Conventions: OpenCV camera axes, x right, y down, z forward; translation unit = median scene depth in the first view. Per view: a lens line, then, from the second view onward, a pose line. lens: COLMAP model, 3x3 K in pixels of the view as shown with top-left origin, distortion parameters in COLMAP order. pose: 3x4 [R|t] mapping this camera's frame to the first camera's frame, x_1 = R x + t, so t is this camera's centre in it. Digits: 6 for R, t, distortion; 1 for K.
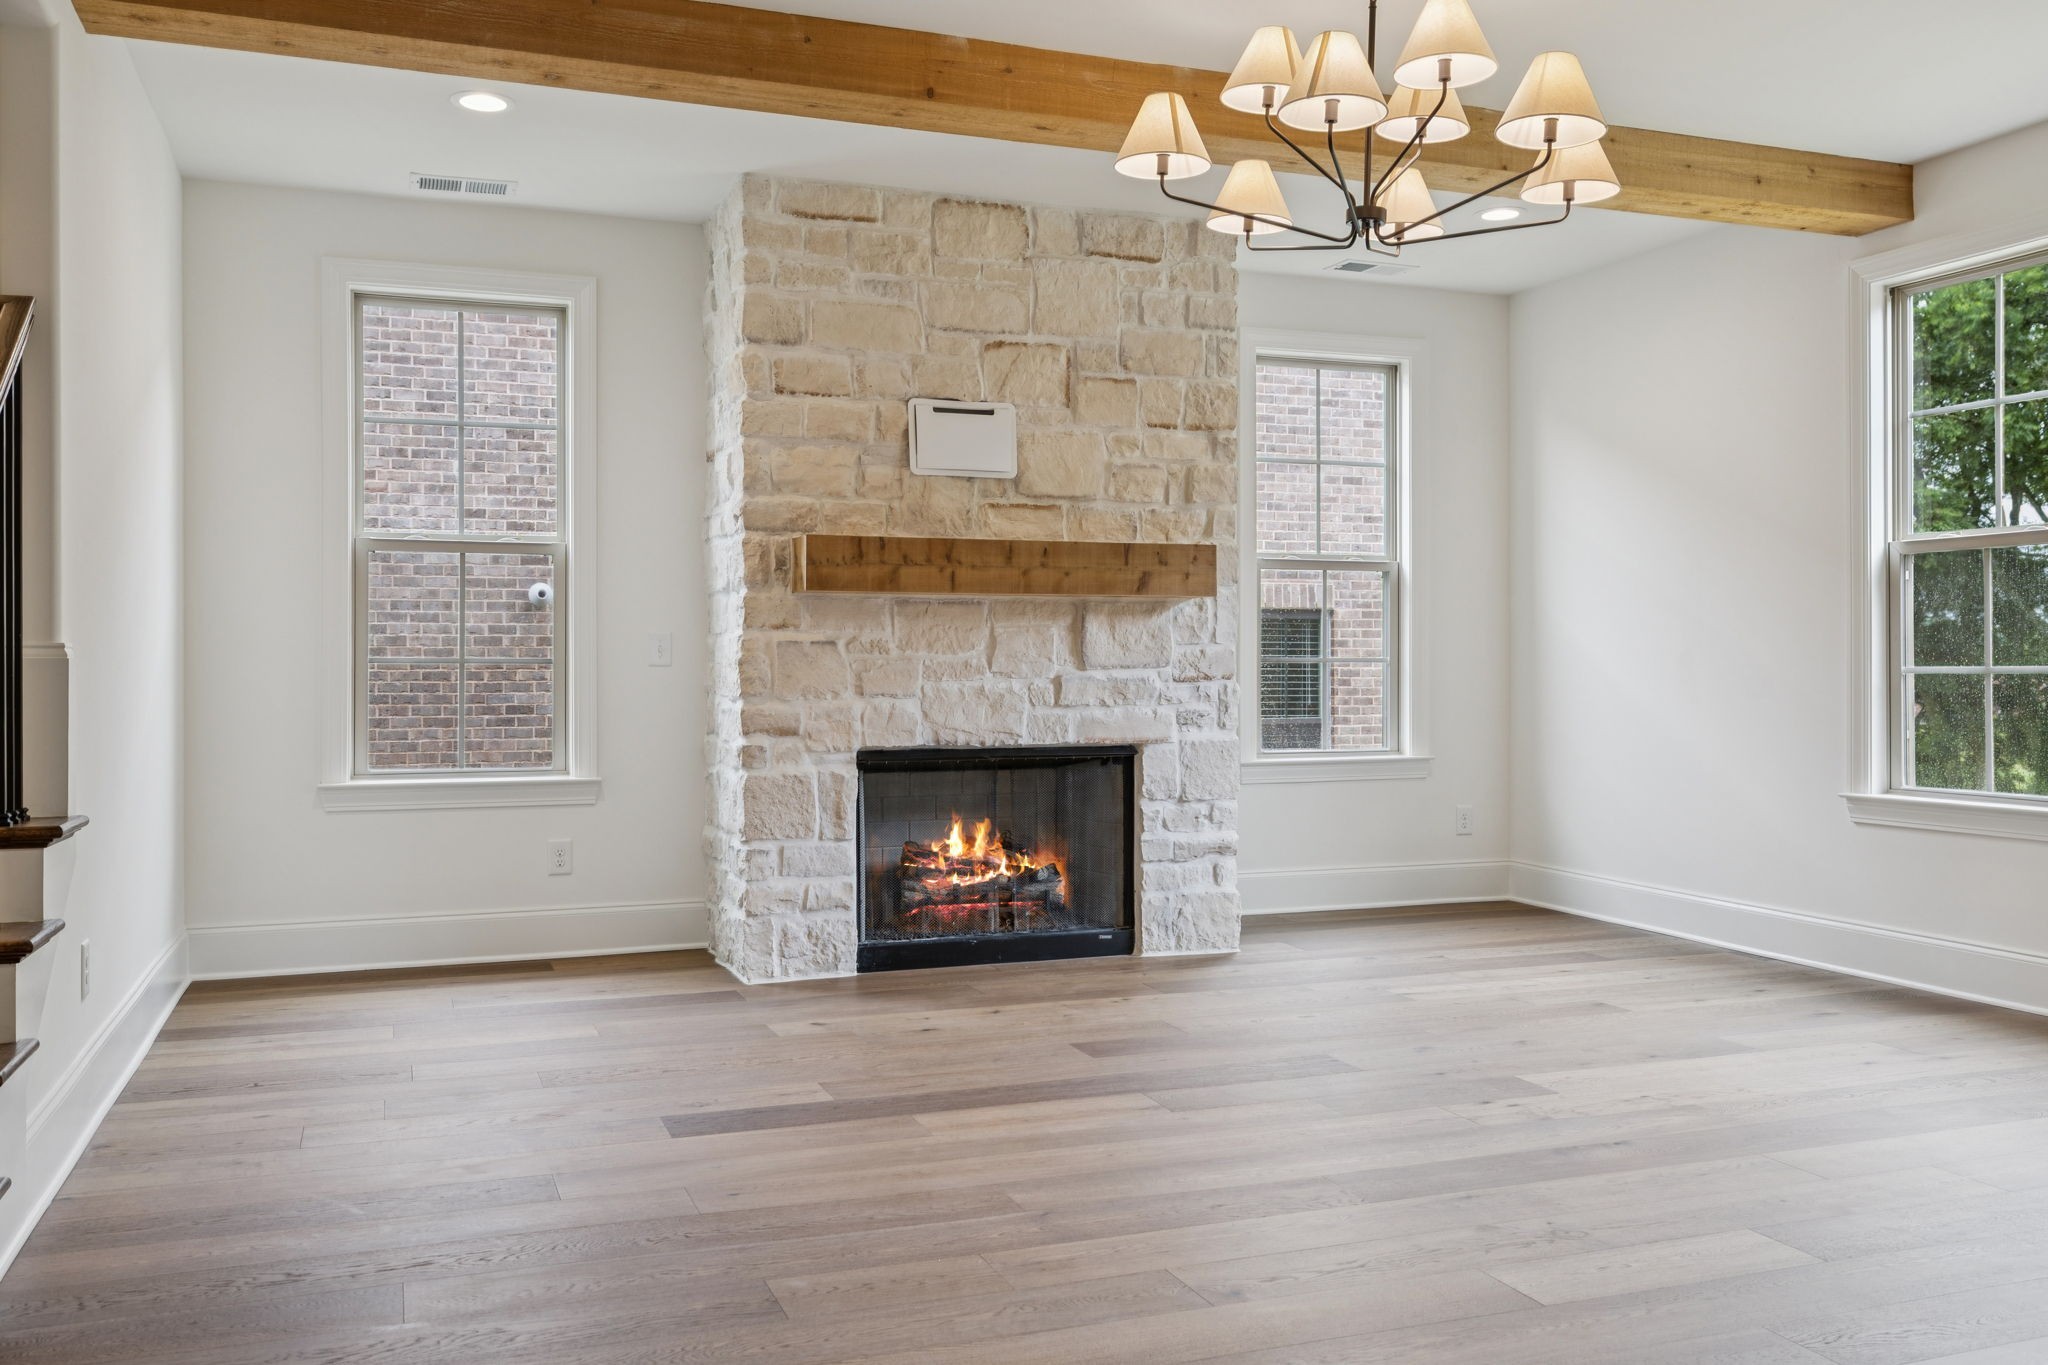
lens RADIAL K [[1679.6, 0, 1024.0], [0, 1679.6, 682.5], [0, 0, 1]] dist [-0.005971, -0.002584]
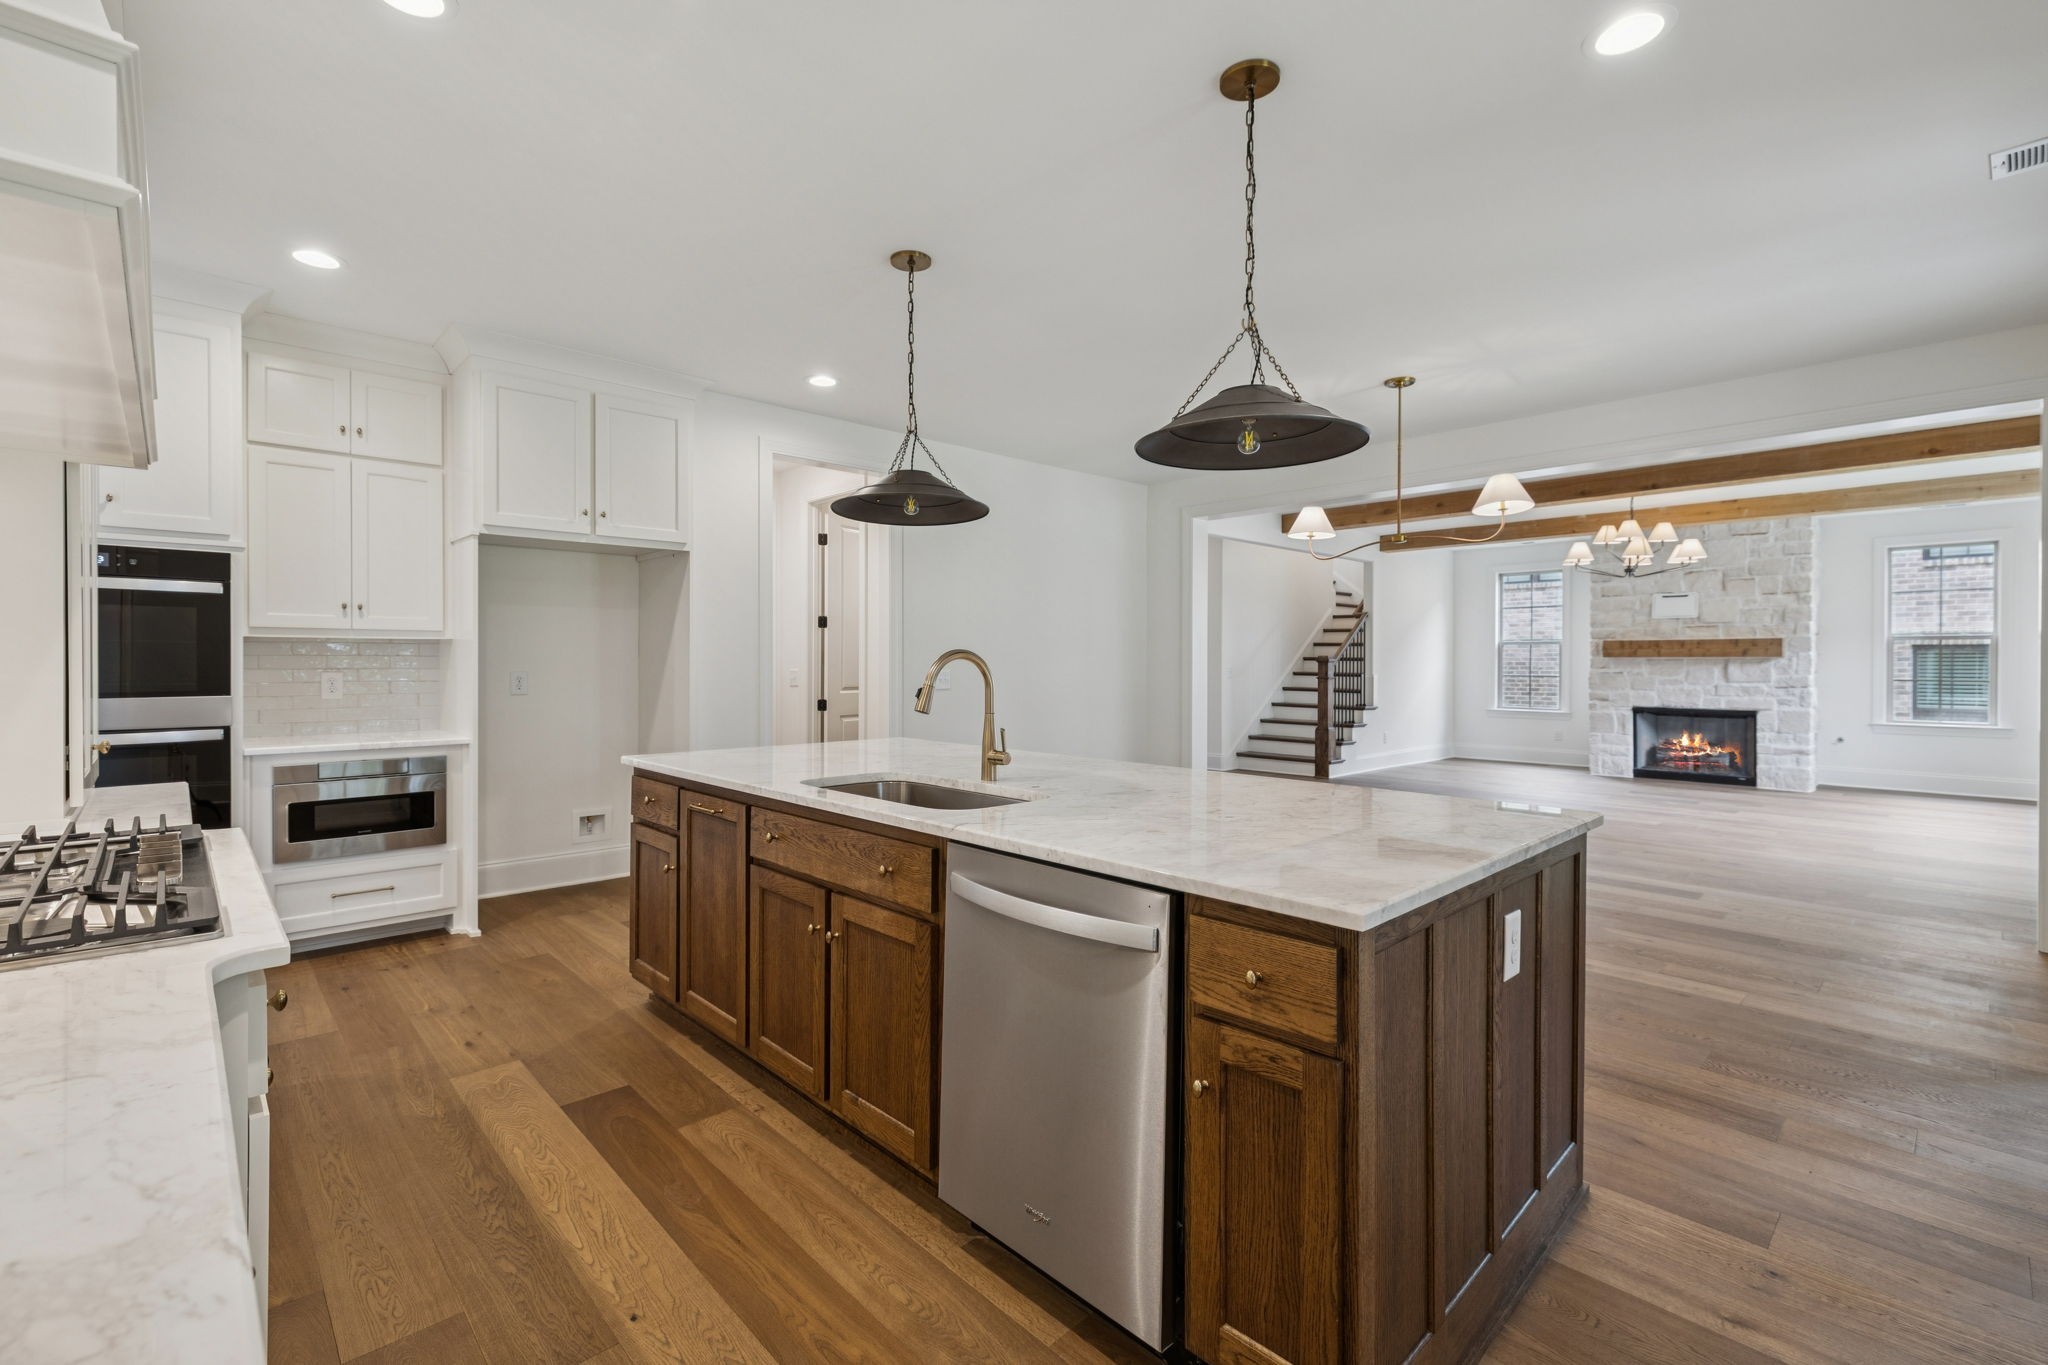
lens RADIAL K [[881.0, 0, 1019.6], [0, 881.0, 674.6], [0, 0, 1]] dist [0.000860, -0.000375]
pose [[0.390556, 0.017955, -0.920404, 0.947237], [-0.008074, 0.999838, 0.016078, -0.036234], [0.920544, 0.001152, 0.390637, -0.691002]]
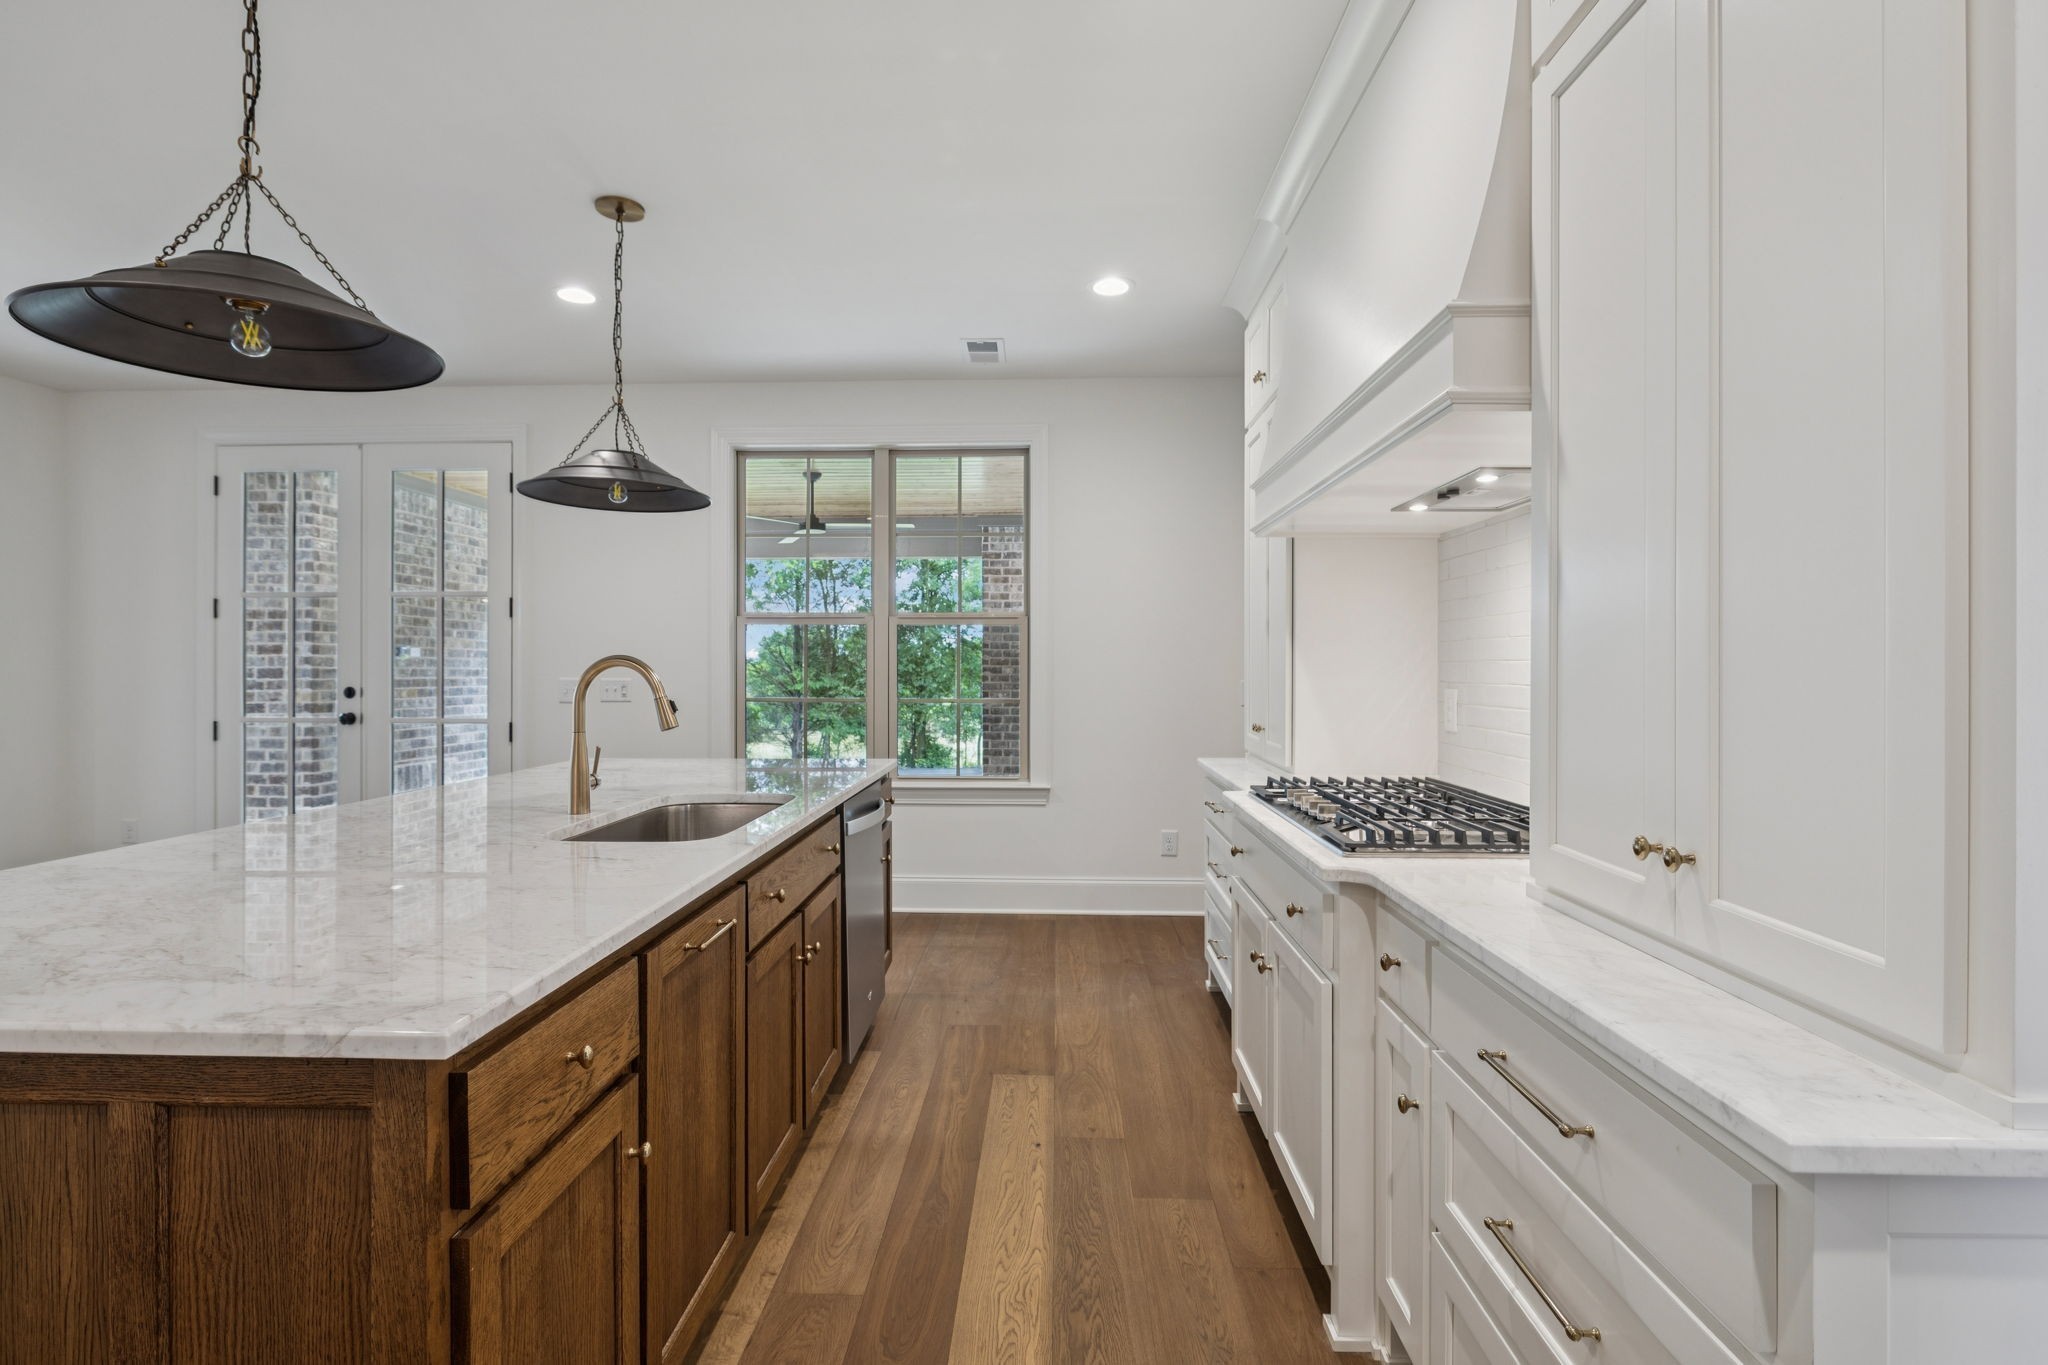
lens RADIAL K [[950.7, 0, 1011.7], [0, 950.7, 664.3], [0, 0, 1]] dist [-0.014908, -0.000370]
pose [[0.398202, 0.006817, 0.917272, 0.312436], [0.001432, 0.999967, -0.008053, -0.034638], [-0.917297, 0.004520, 0.398179, -0.837632]]
